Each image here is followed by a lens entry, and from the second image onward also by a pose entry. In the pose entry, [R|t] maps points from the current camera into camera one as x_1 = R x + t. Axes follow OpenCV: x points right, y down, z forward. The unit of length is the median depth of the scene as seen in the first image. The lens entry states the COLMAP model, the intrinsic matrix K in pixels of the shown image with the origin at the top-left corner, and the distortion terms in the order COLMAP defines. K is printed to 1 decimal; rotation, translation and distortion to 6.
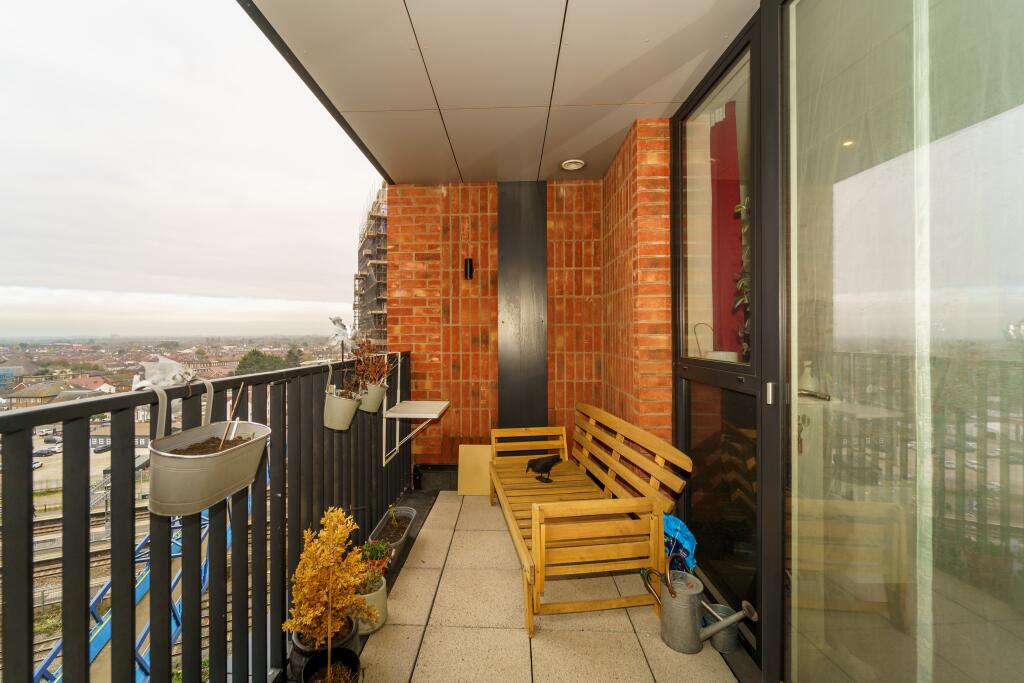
lens RADIAL K [[434.5, 0, 516.6], [0, 434.5, 327.6], [0, 0, 1]] dist [0.000949, -0.000162]
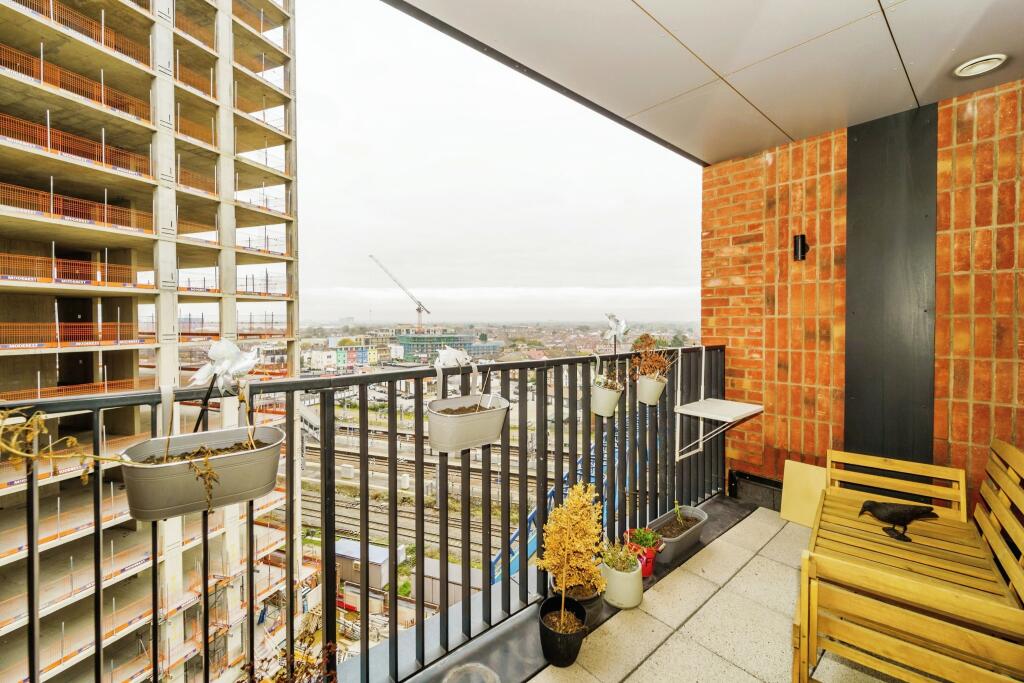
lens RADIAL K [[442.7, 0, 511.0], [0, 442.7, 327.0], [0, 0, 1]] dist [0.000059, -0.000304]
pose [[0.665551, 0.016886, -0.746161, 0.147981], [0.006241, 0.999583, 0.028188, -0.013089], [0.746326, -0.023417, 0.665168, 0.042220]]
